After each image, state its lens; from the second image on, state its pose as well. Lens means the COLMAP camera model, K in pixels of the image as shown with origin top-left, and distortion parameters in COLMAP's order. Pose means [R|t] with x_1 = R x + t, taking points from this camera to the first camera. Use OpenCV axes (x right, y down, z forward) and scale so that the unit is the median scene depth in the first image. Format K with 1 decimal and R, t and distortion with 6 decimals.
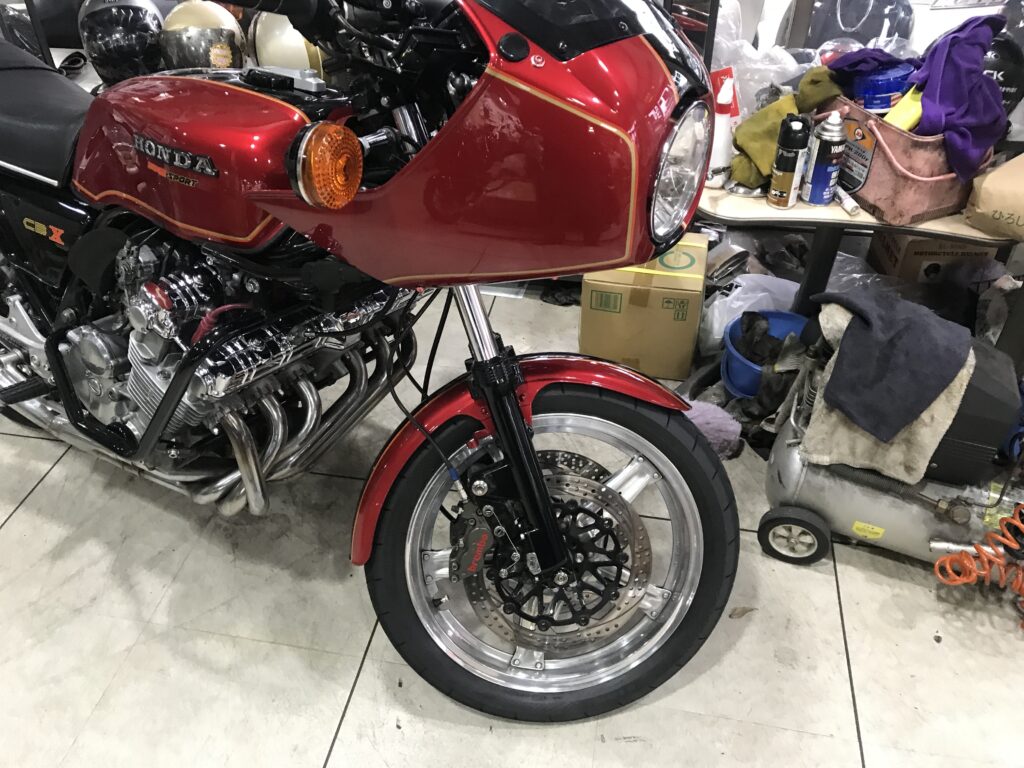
lens RADIAL K [[841.5, 0, 512.0], [0, 841.5, 384.0], [0, 0, 1]] dist [0.030191, -0.001227]
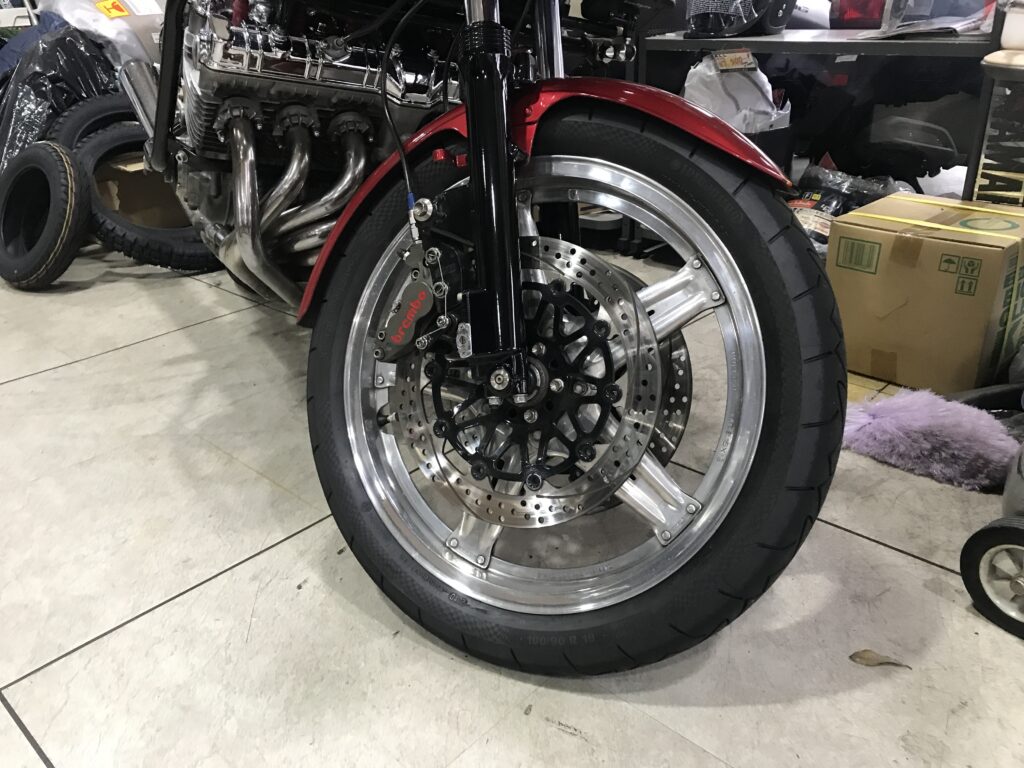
lens RADIAL K [[850.5, 0, 508.9], [0, 850.5, 388.5], [0, 0, 1]] dist [0.018424, -0.002096]
pose [[0.840291, 0.211974, -0.498978, 0.320612], [-0.324097, 0.934231, -0.148911, 0.272180], [0.434595, 0.286845, 0.853725, 0.368745]]
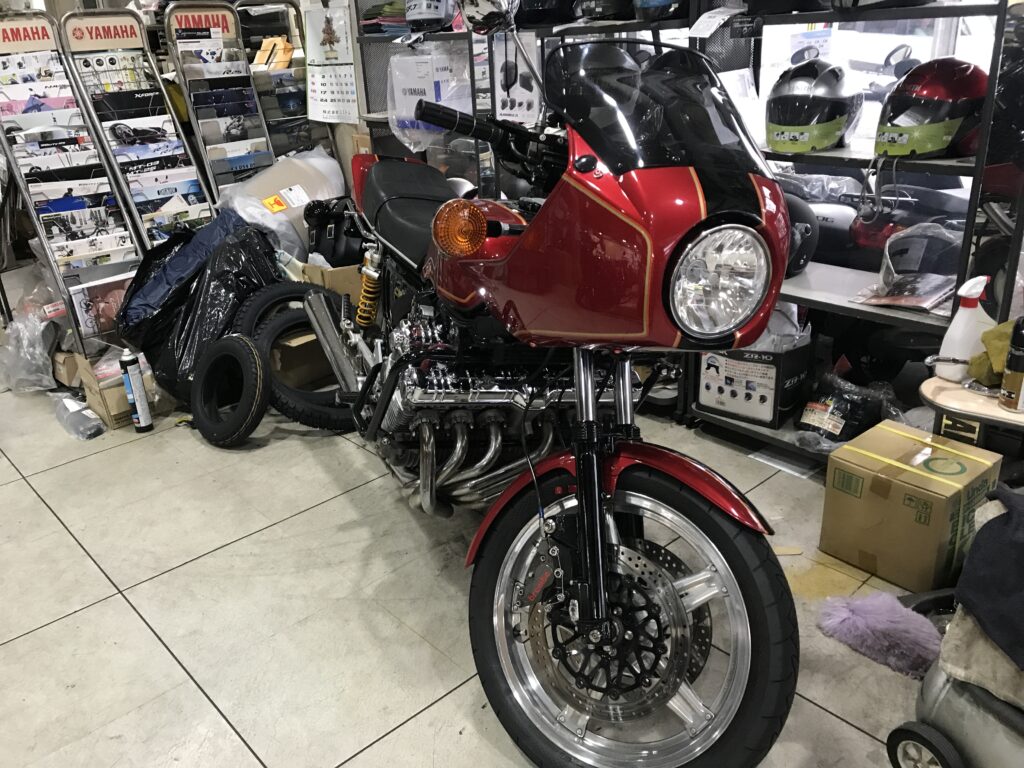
lens RADIAL K [[859.5, 0, 505.1], [0, 859.5, 384.1], [0, 0, 1]] dist [0.035035, -0.019370]
pose [[0.796640, 0.211661, -0.566184, 0.438481], [-0.351780, 0.924065, -0.149517, 0.111907], [0.491543, 0.318283, 0.810605, -0.064461]]
